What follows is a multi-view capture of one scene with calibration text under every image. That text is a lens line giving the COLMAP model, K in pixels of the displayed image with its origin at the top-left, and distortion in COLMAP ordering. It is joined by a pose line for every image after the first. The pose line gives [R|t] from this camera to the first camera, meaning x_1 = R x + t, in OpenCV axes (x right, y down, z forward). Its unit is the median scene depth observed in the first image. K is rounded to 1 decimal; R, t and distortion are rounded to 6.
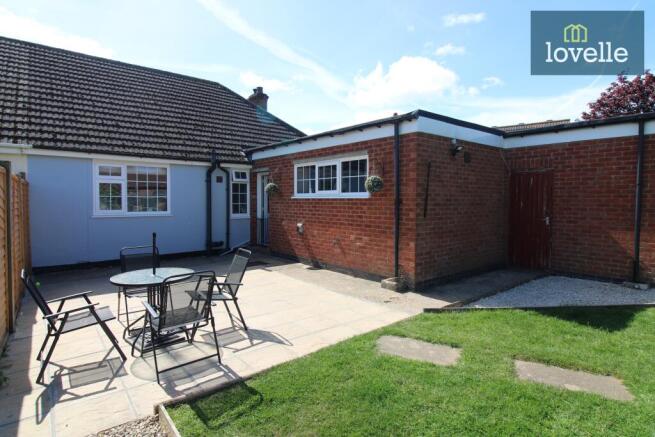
lens RADIAL K [[371.6, 0, 327.2], [0, 371.6, 215.8], [0, 0, 1]] dist [-0.007960, -0.002111]
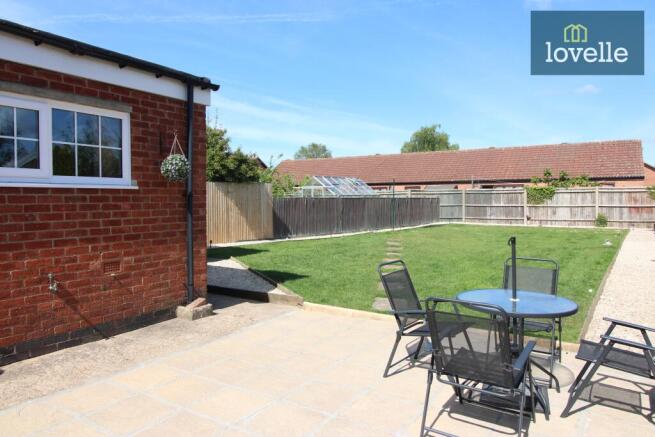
lens RADIAL K [[494.6, 0, 326.2], [0, 494.6, 218.6], [0, 0, 1]] dist [0.002159, 0.009237]
pose [[-0.357183, -0.040472, 0.933157, -0.735495], [0.042417, 0.997327, 0.059491, -0.035101], [-0.933071, 0.060831, -0.354511, 1.015751]]
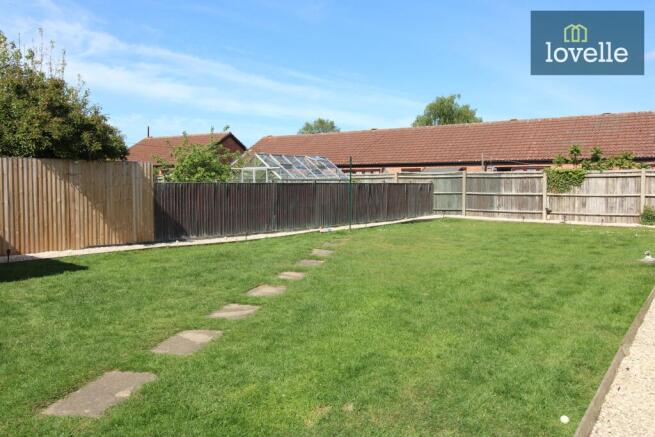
lens RADIAL K [[543.5, 0, 328.1], [0, 543.5, 219.6], [0, 0, 1]] dist [0.025805, -0.011926]
pose [[-0.320829, -0.069427, 0.944589, -0.532236], [0.037630, 0.995588, 0.085956, -0.026227], [-0.946389, 0.063122, -0.316801, 0.737119]]
